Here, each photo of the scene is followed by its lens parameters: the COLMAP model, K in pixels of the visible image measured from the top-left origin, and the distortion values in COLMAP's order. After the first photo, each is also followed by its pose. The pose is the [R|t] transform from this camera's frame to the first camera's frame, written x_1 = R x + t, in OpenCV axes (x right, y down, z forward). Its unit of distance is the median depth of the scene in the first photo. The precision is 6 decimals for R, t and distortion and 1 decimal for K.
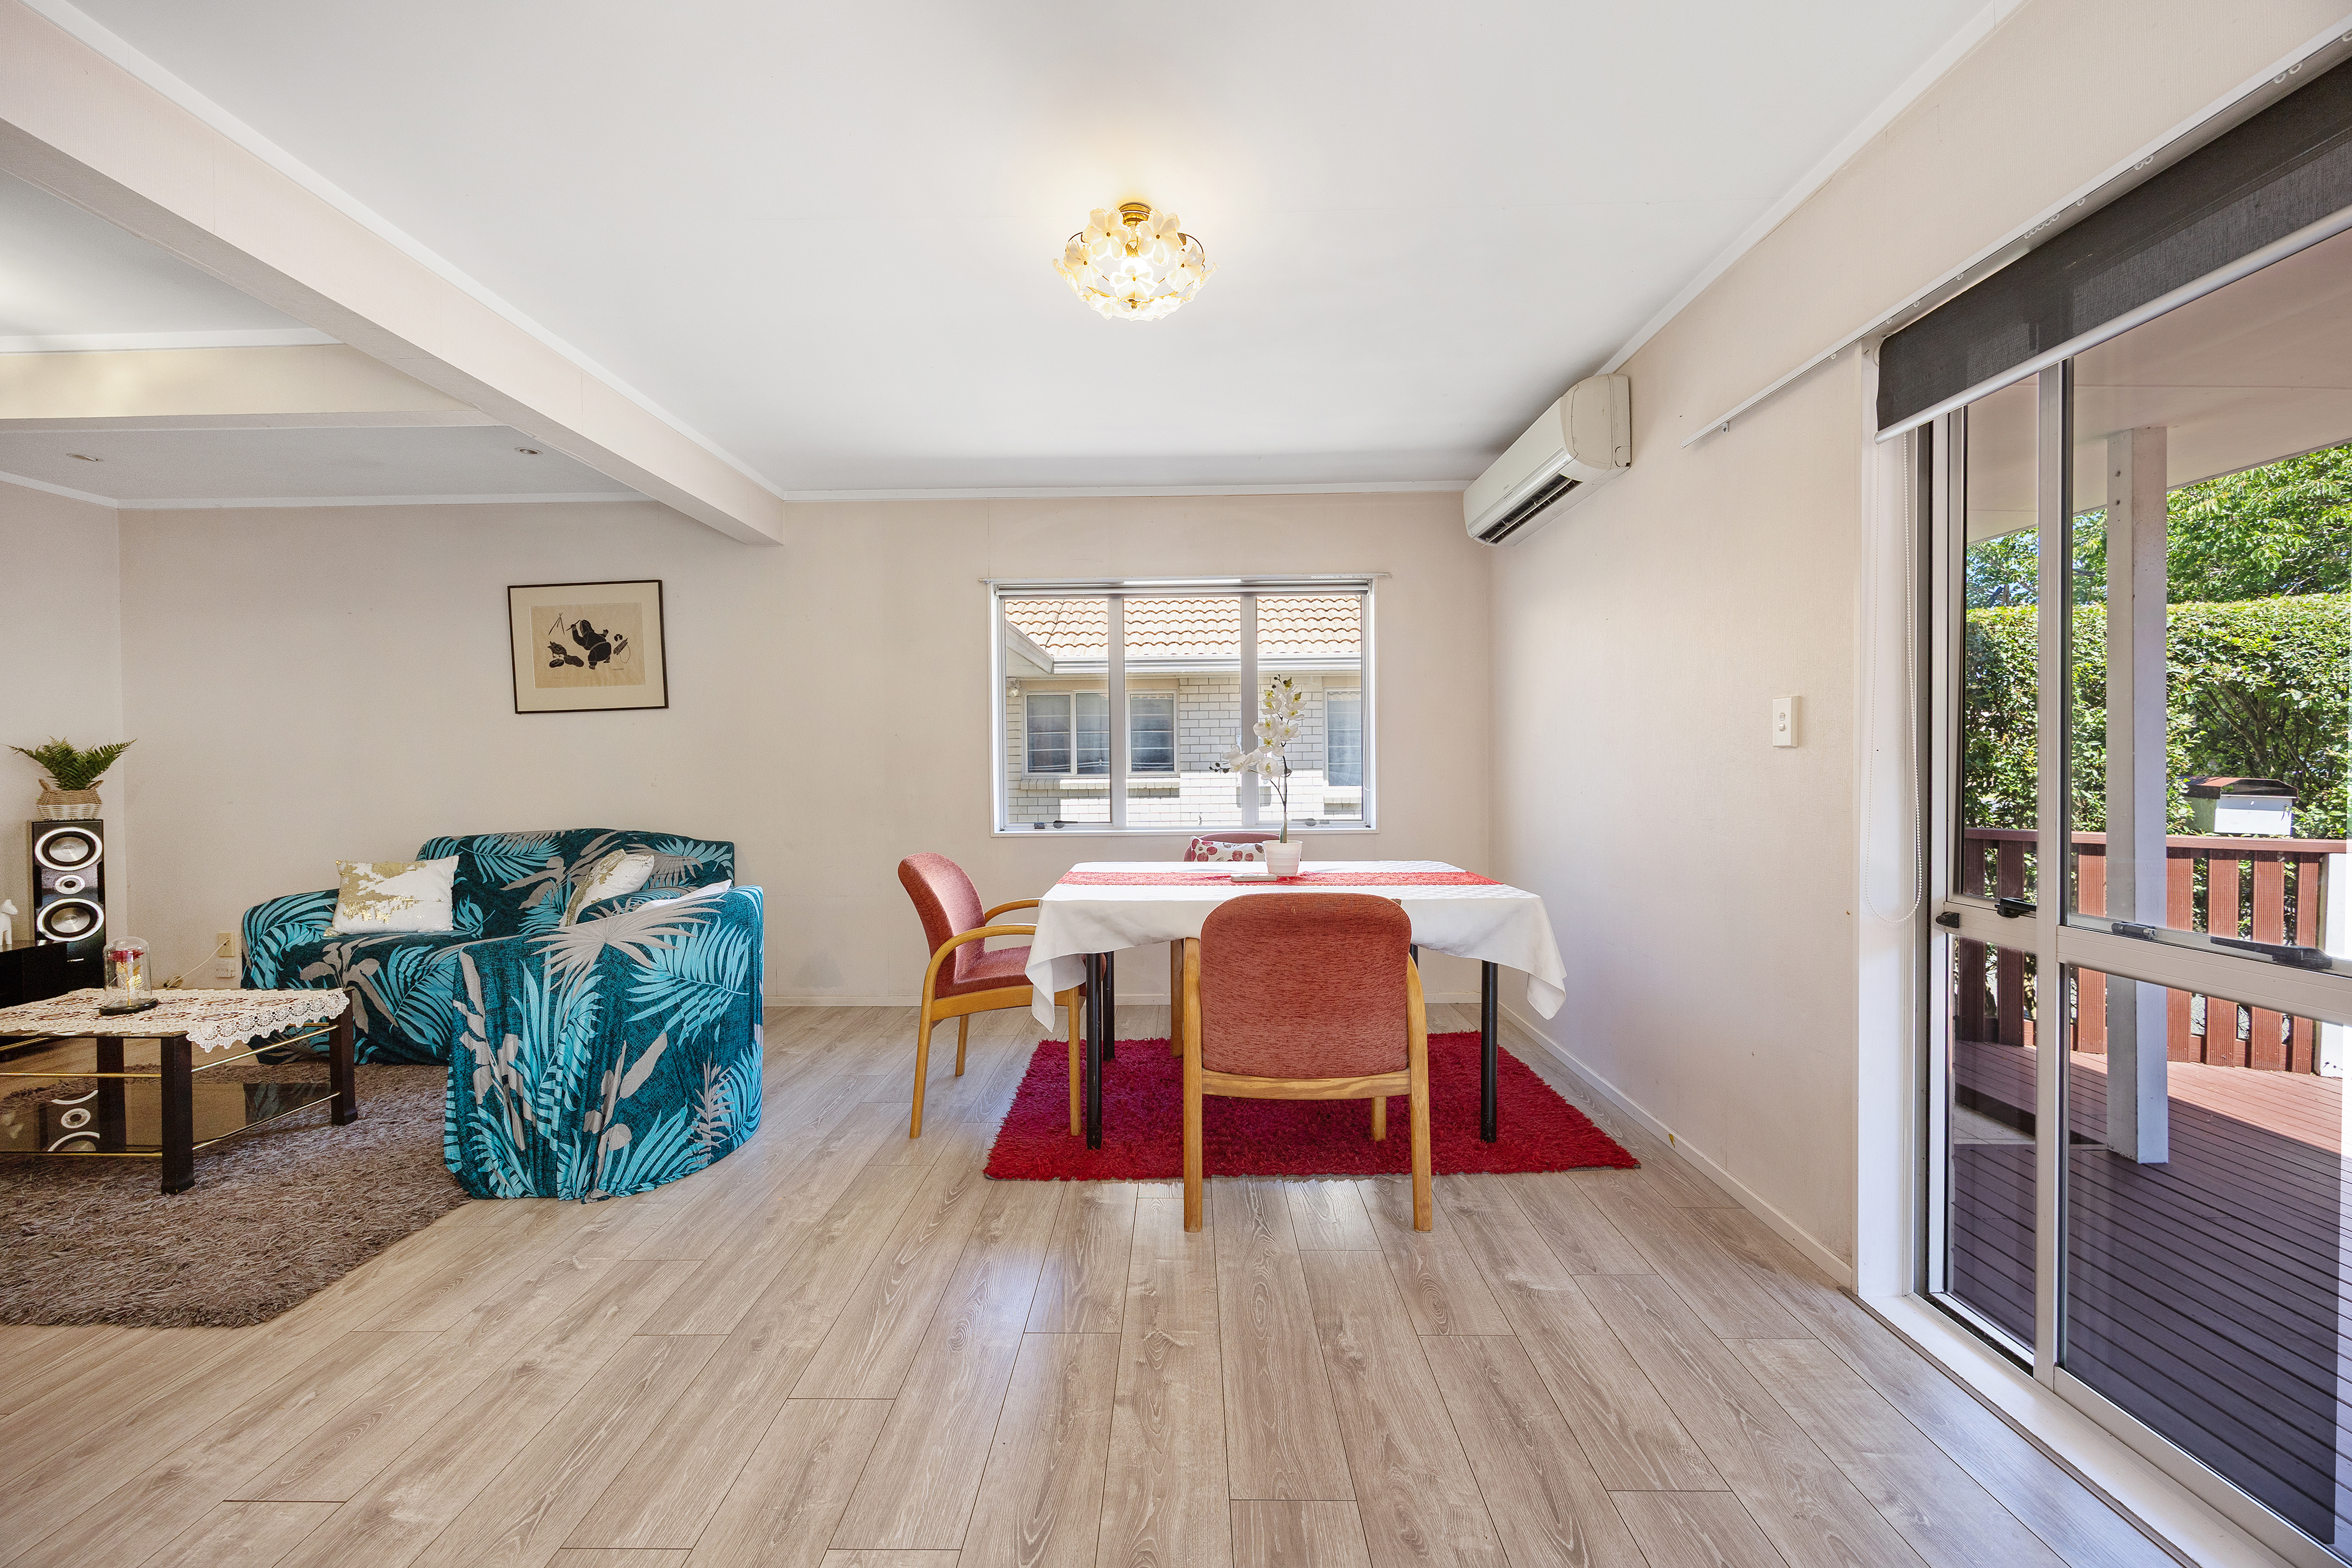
lens RADIAL K [[946.1, 0, 1170.8], [0, 946.1, 773.2], [0, 0, 1]] dist [-0.001077, 0.001048]
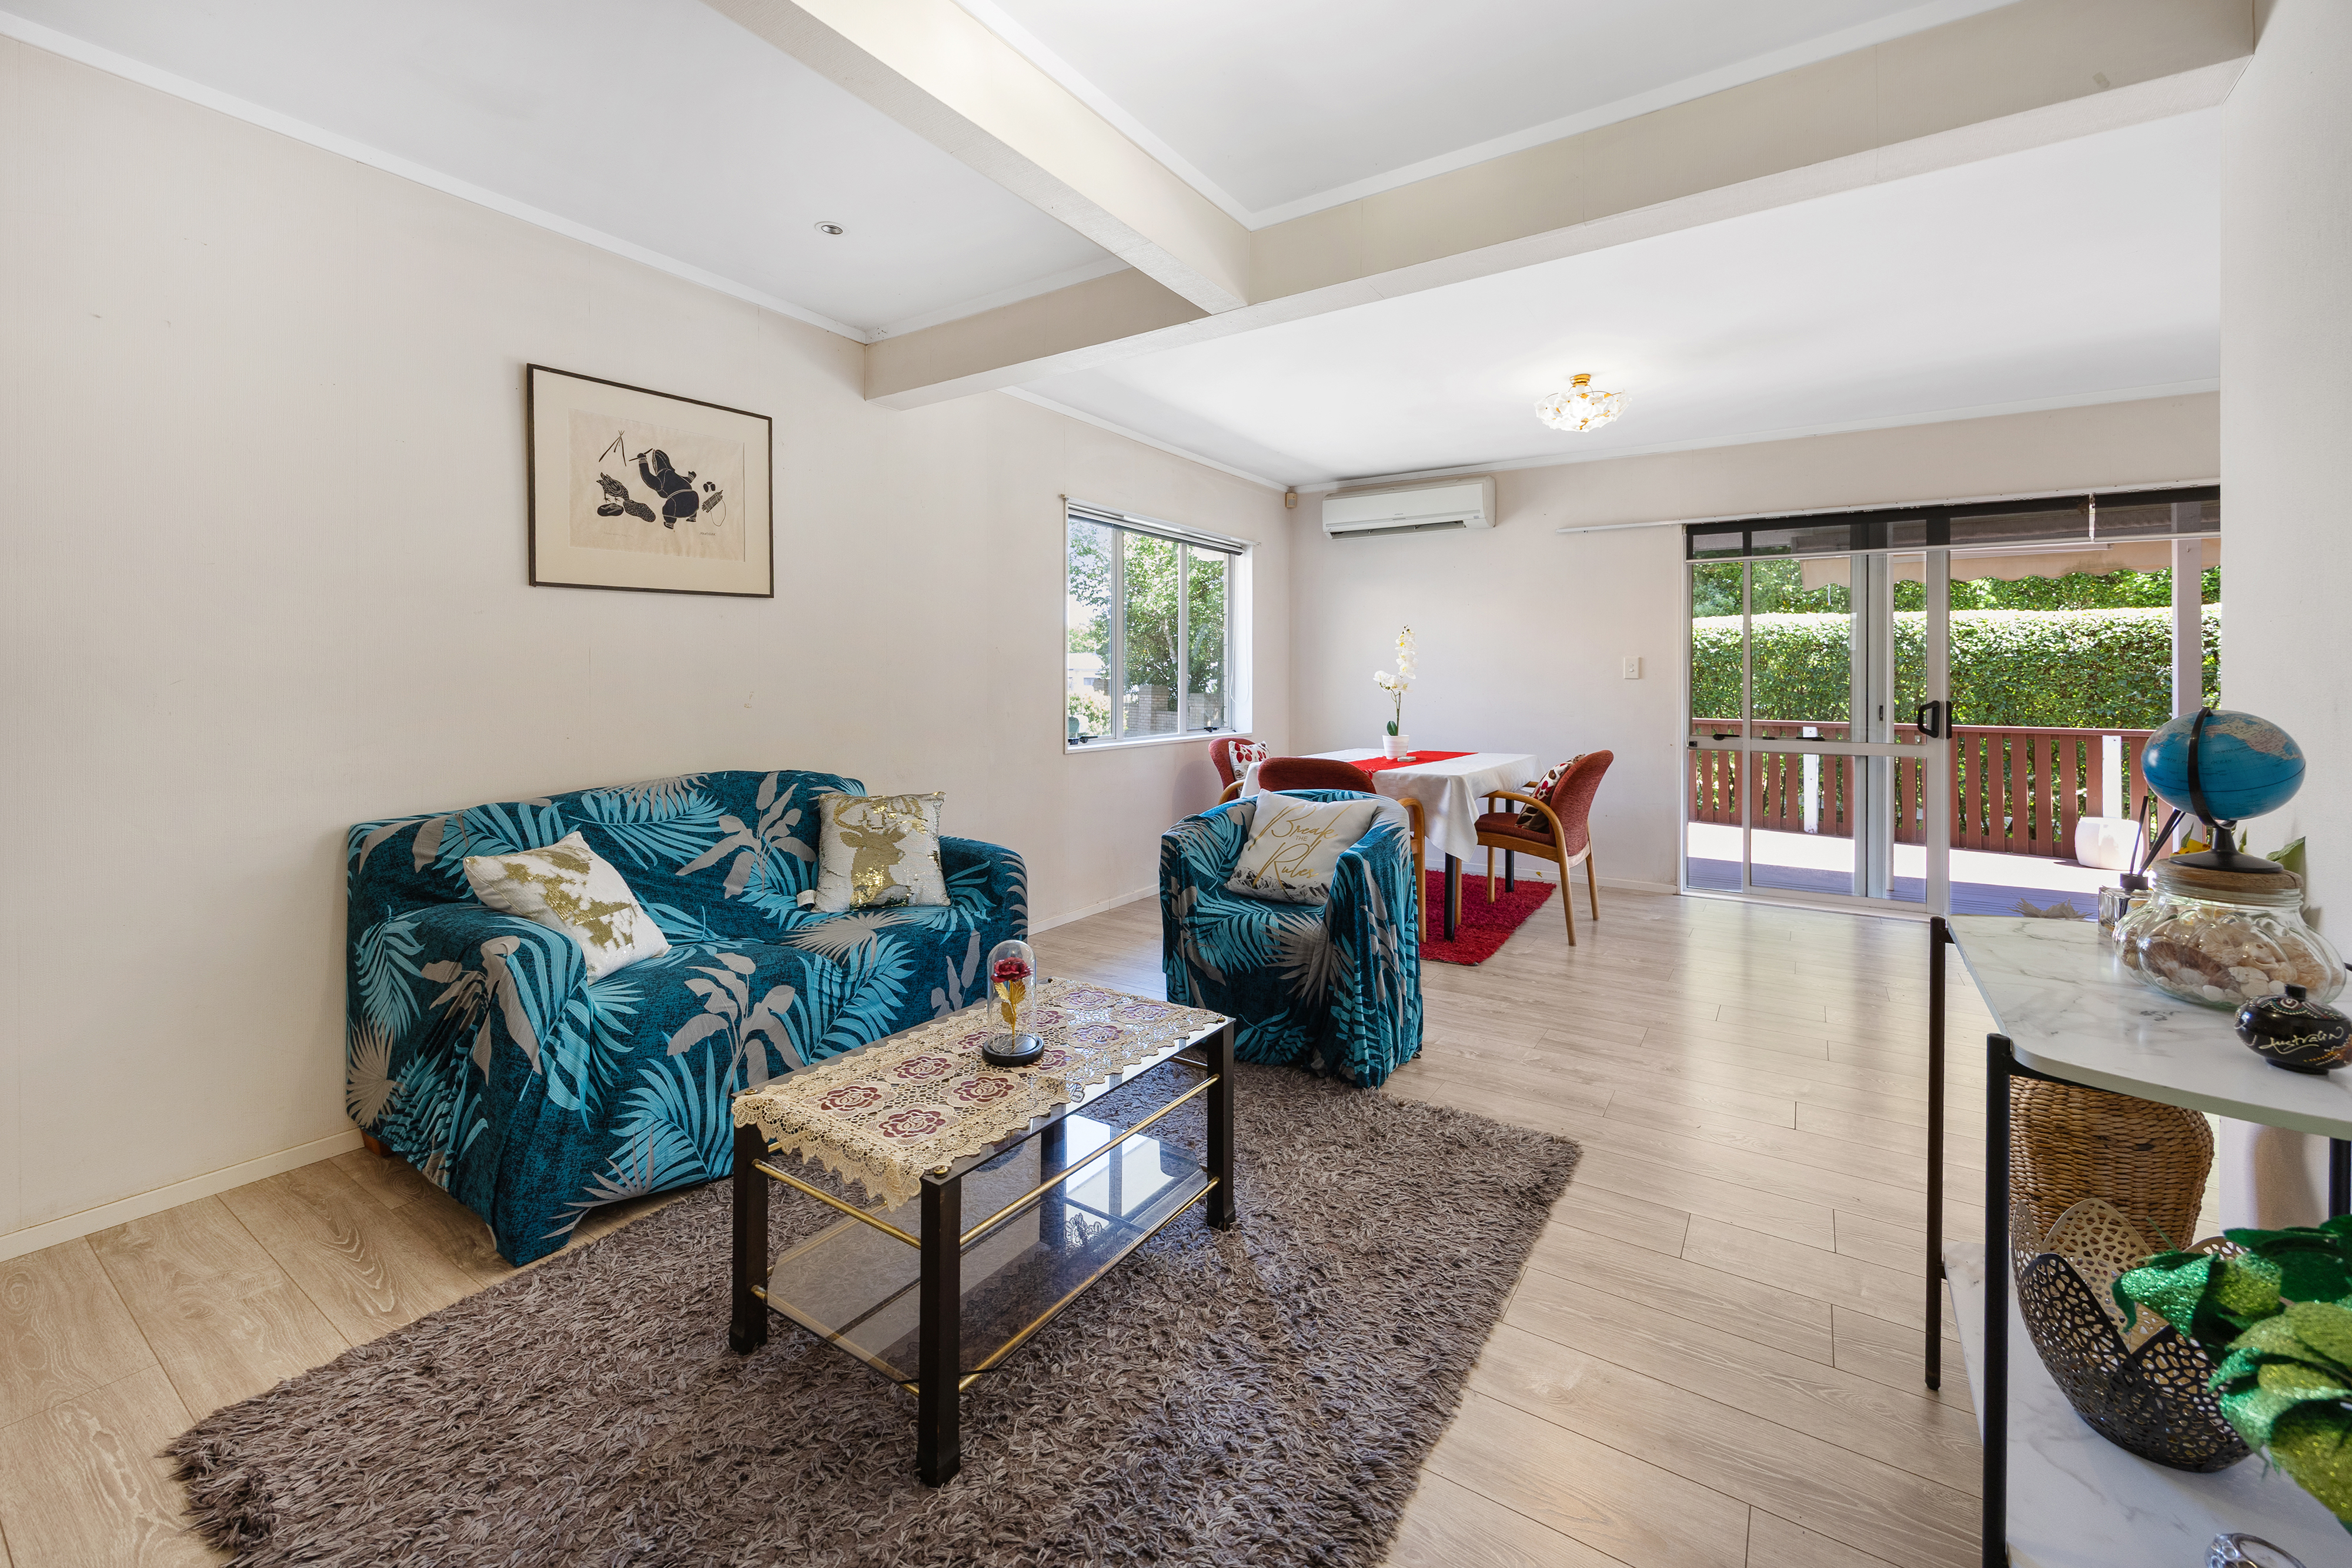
lens RADIAL K [[946.1, 0, 1232.7], [0, 946.1, 678.2], [0, 0, 1]] dist [-0.001077, 0.001048]
pose [[0.513084, 0.011669, 0.858259, -1.514987], [0.000564, 0.999903, -0.013932, 0.003446], [-0.858338, 0.007632, 0.513028, 0.524478]]
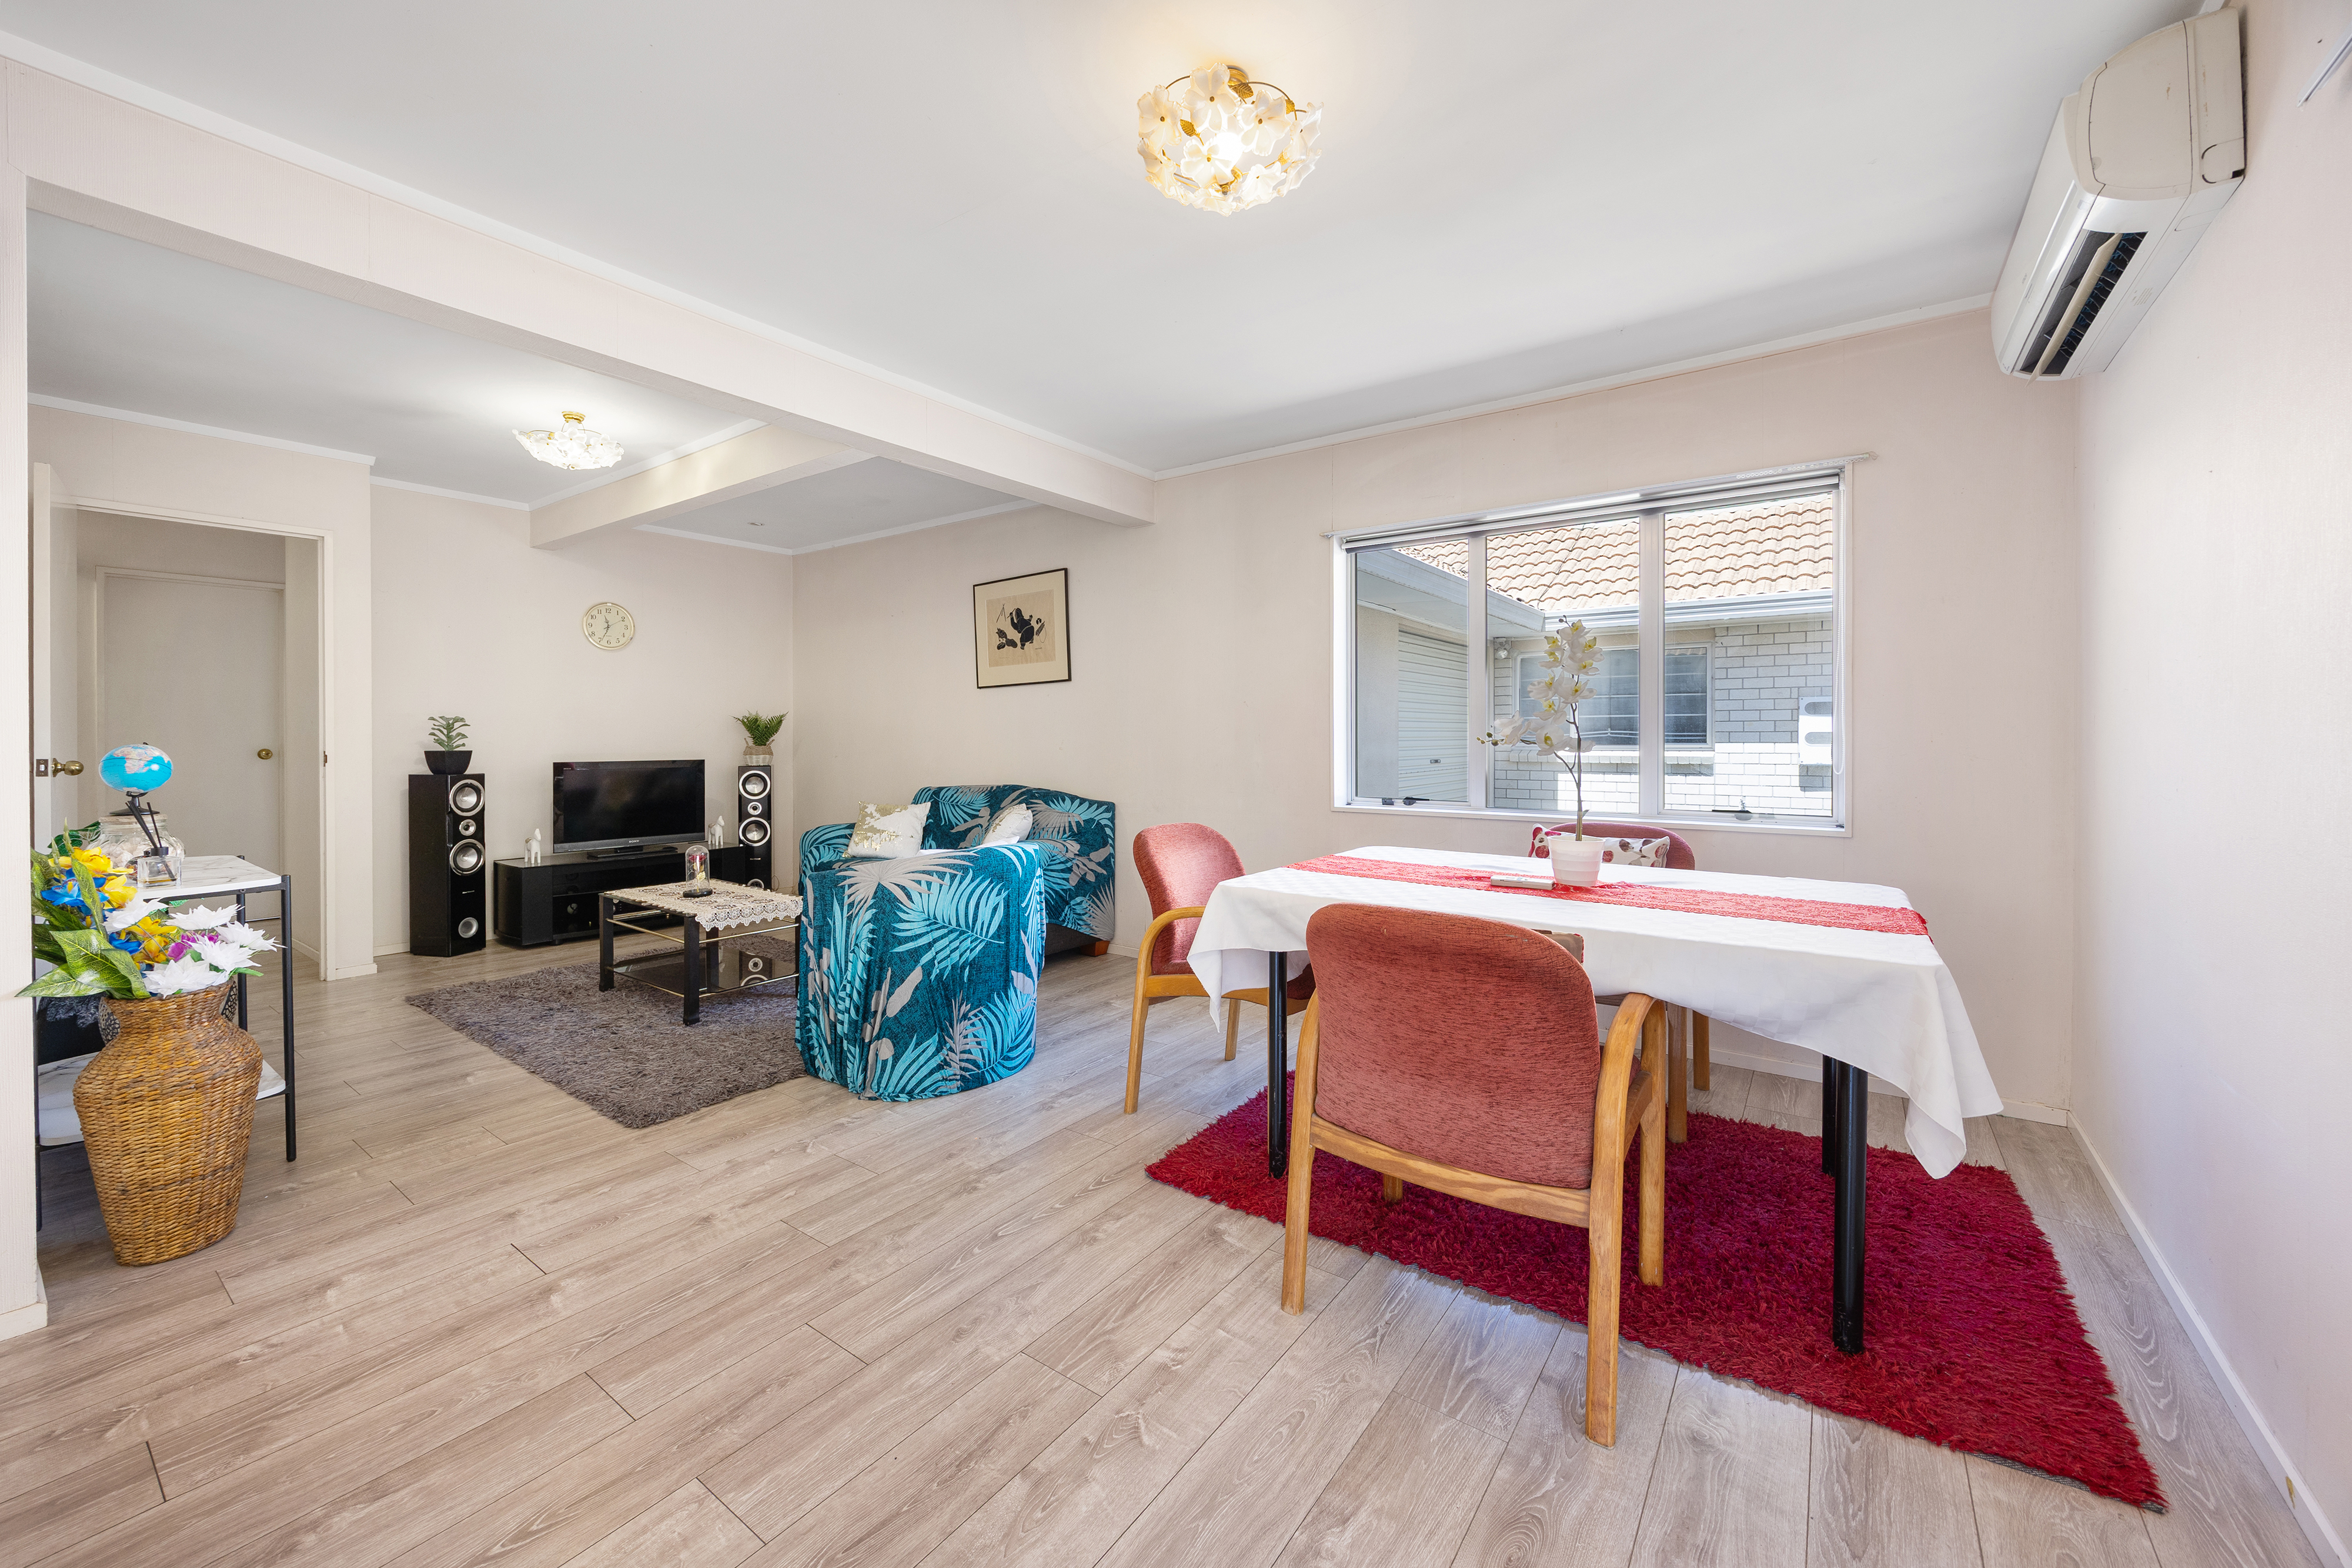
lens RADIAL K [[946.1, 0, 1140.2], [0, 946.1, 736.1], [0, 0, 1]] dist [-0.001077, 0.001048]
pose [[0.801933, 0.008906, -0.597348, 0.328957], [-0.011974, 0.999928, -0.001165, -0.004077], [0.597295, 0.008087, 0.801981, 0.224620]]
